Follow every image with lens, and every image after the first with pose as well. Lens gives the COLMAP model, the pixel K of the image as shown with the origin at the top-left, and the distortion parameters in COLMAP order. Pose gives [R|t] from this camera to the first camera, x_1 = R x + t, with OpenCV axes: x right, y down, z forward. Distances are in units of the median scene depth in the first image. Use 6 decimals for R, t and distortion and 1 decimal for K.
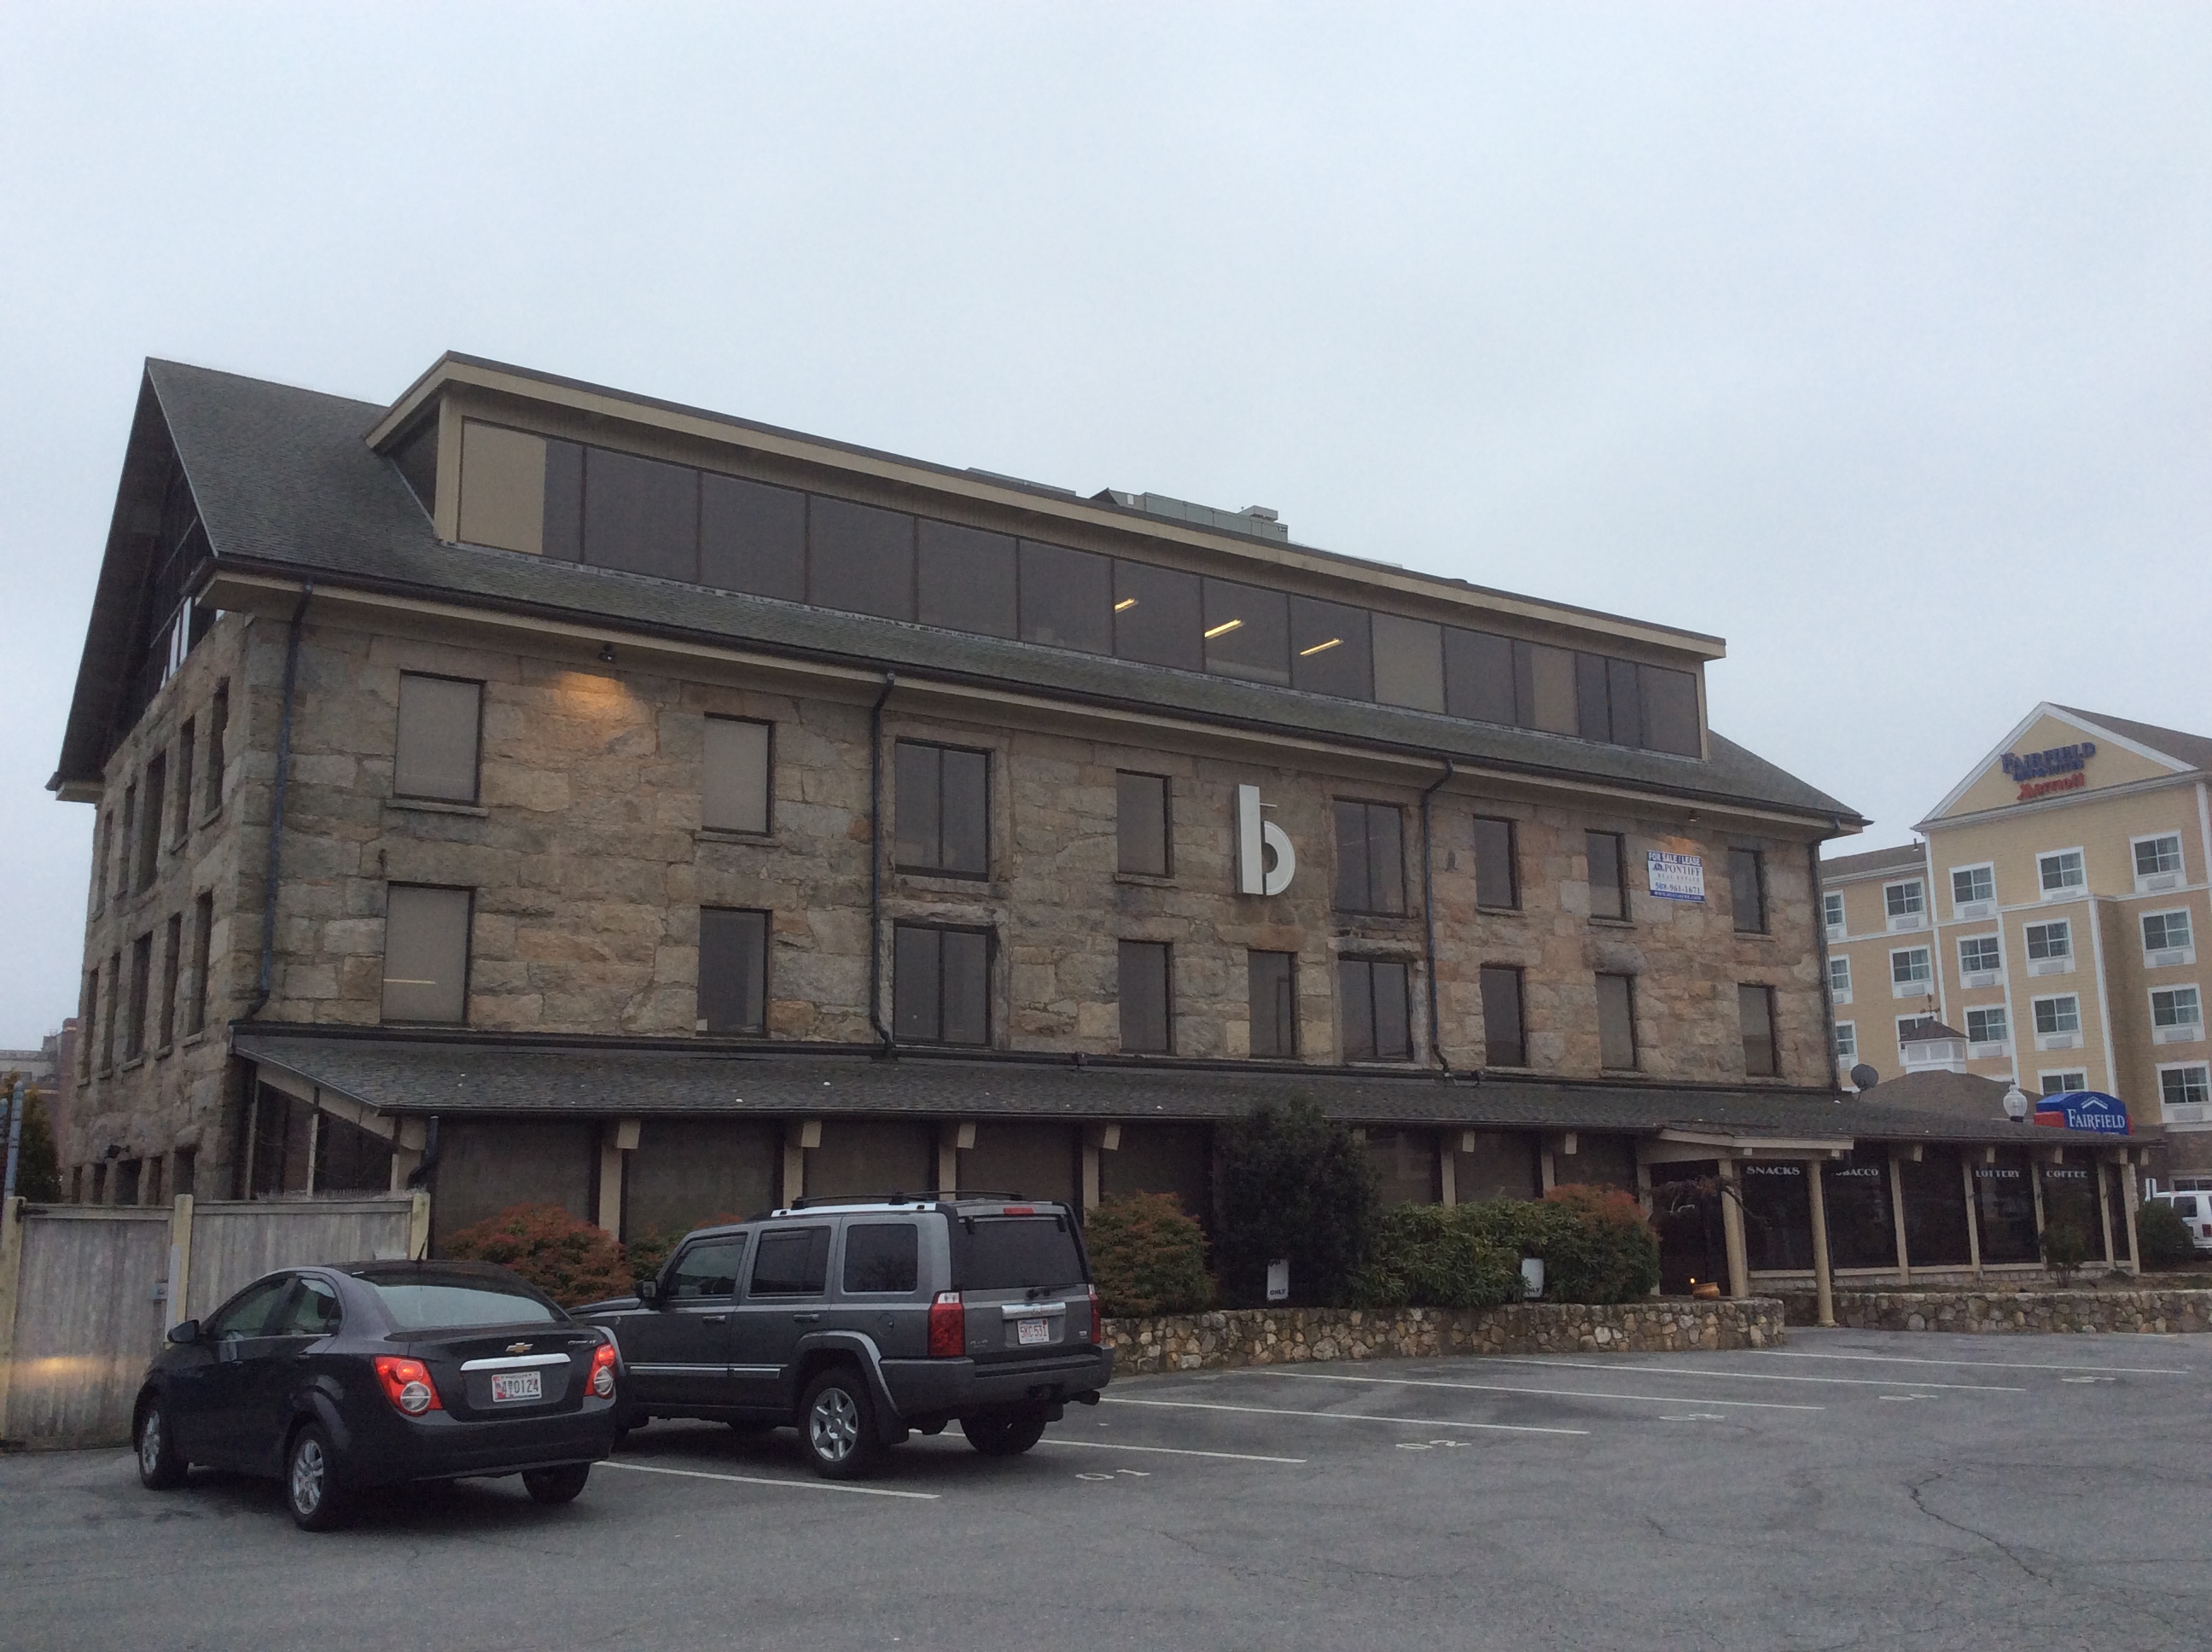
lens RADIAL K [[2024.6, 0, 1107.8], [0, 2024.6, 826.0], [0, 0, 1]] dist [0.062867, 0.000000]
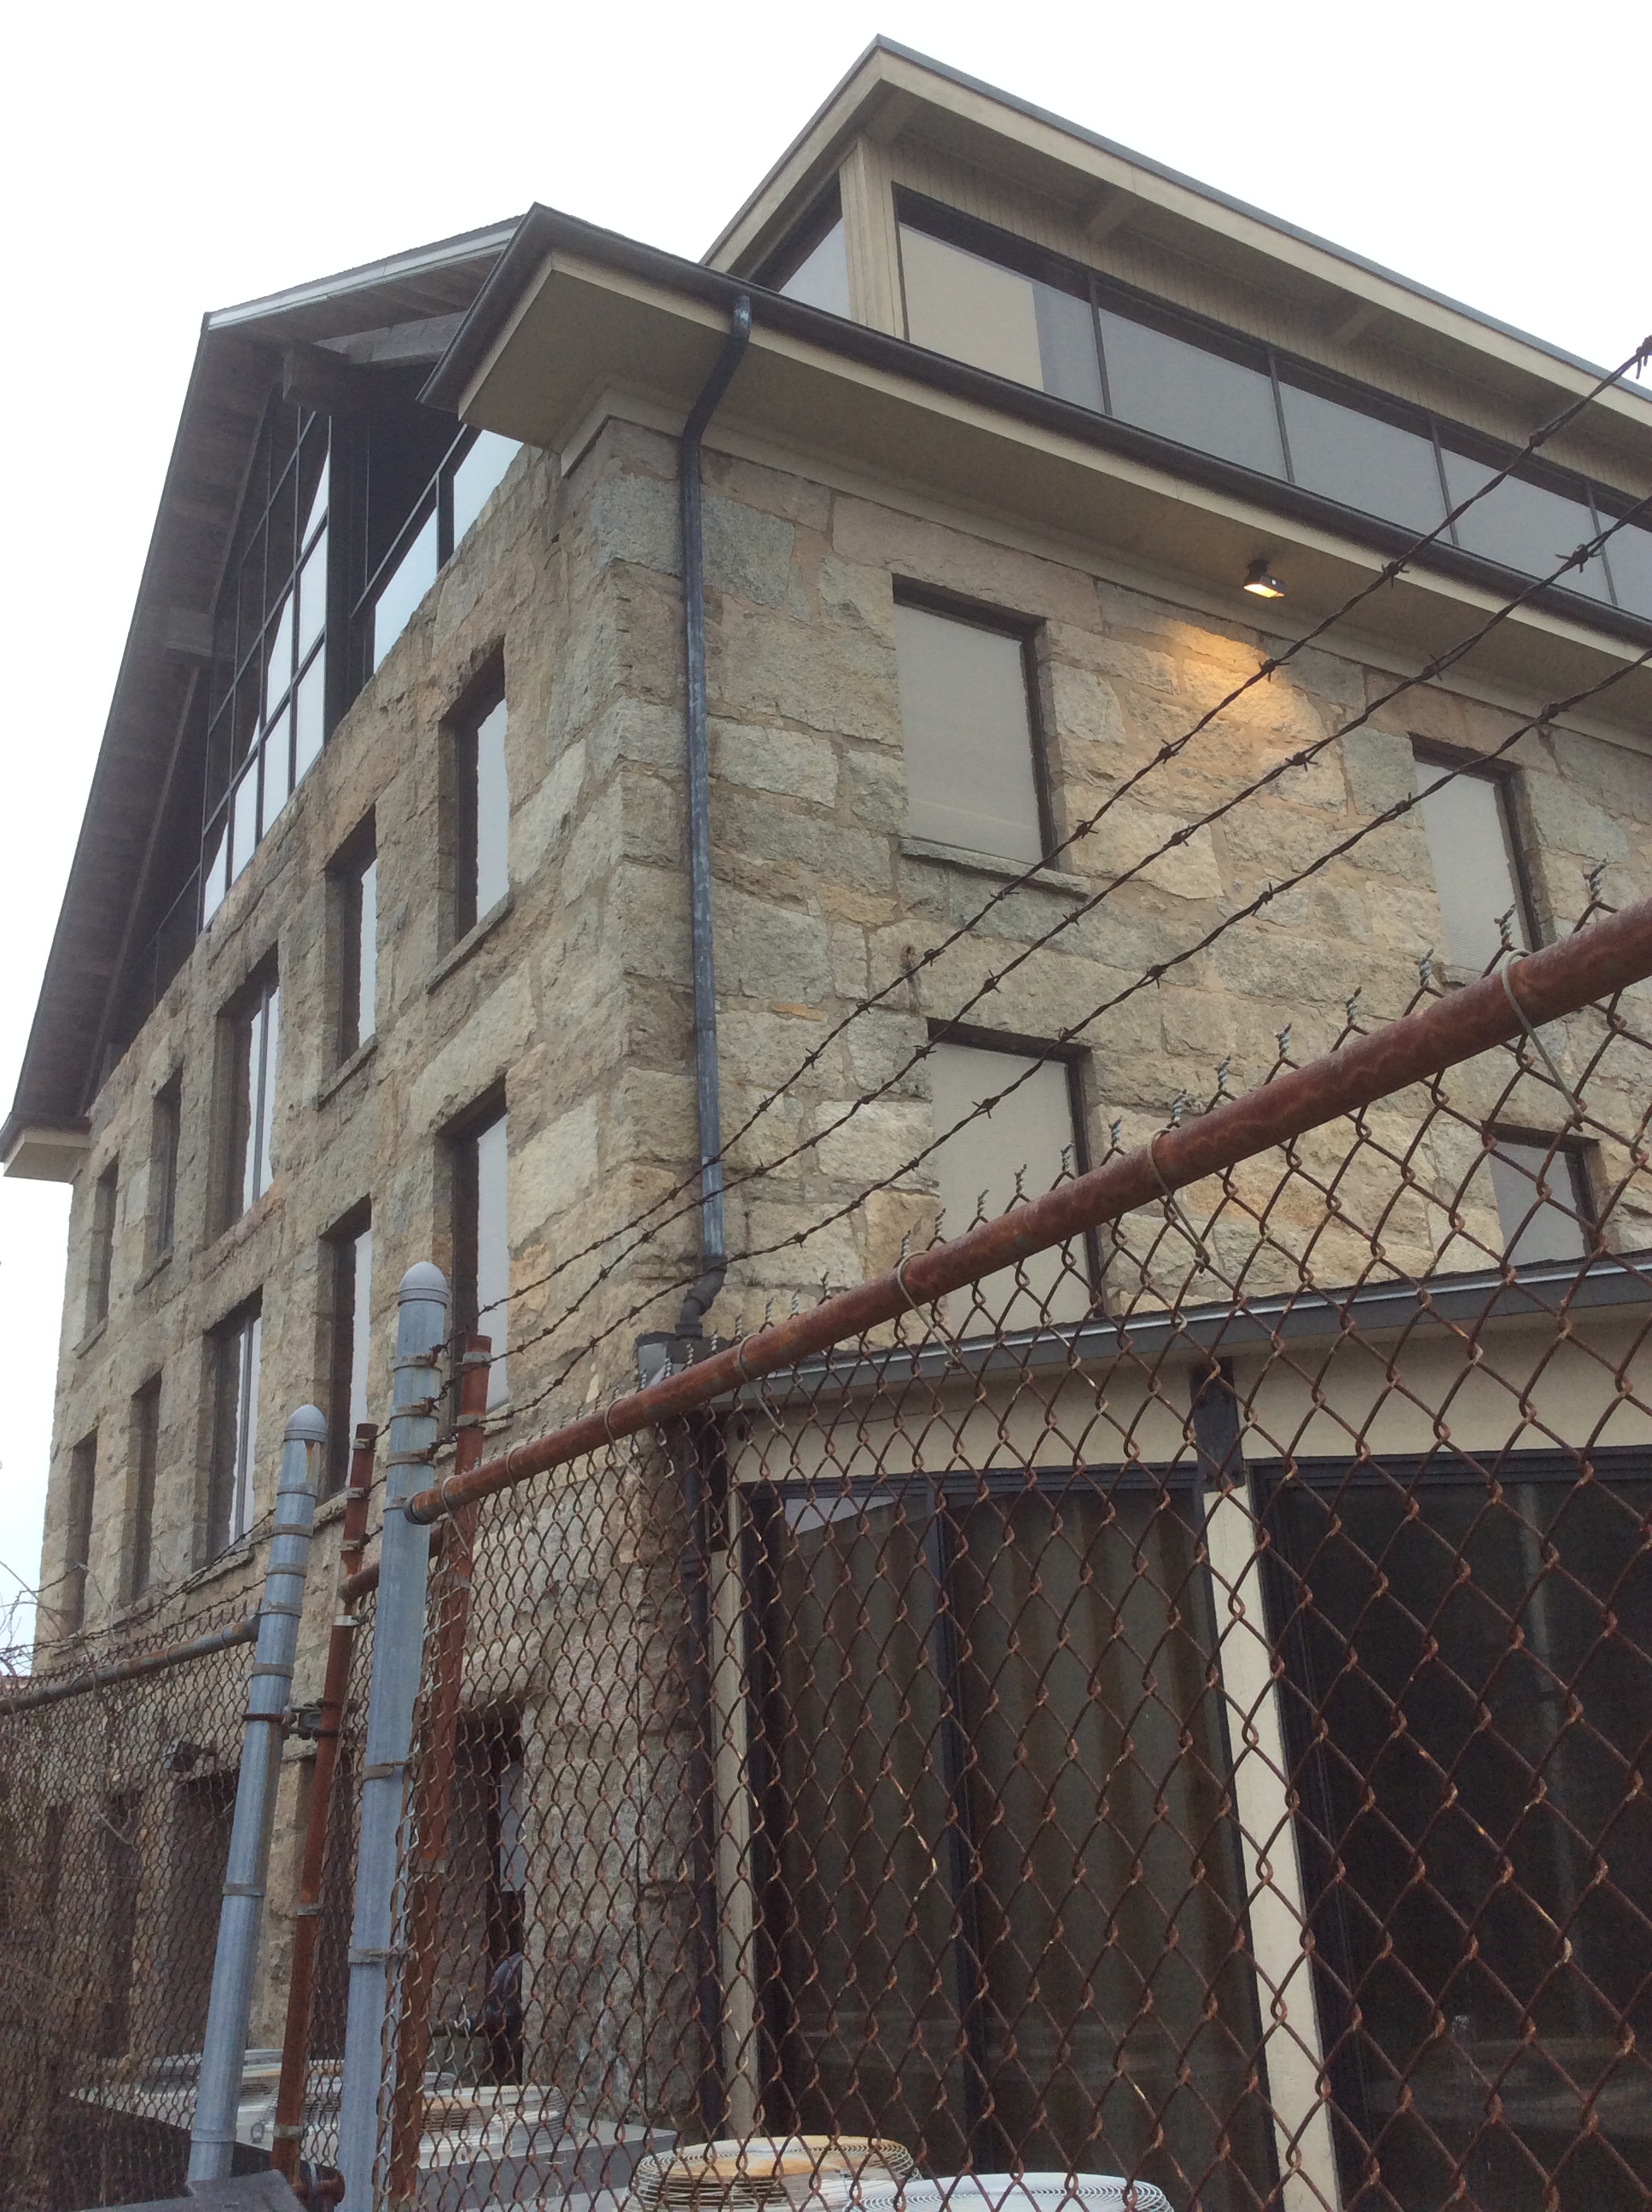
lens RADIAL K [[2024.6, 0, 824.7], [0, 2024.6, 1104.1], [0, 0, 1]] dist [0.062867, 0.000000]
pose [[0.997719, -0.062192, -0.026258, -0.358948], [0.057068, 0.984792, -0.164096, 0.109444], [0.036064, 0.162223, 0.986095, 0.586628]]
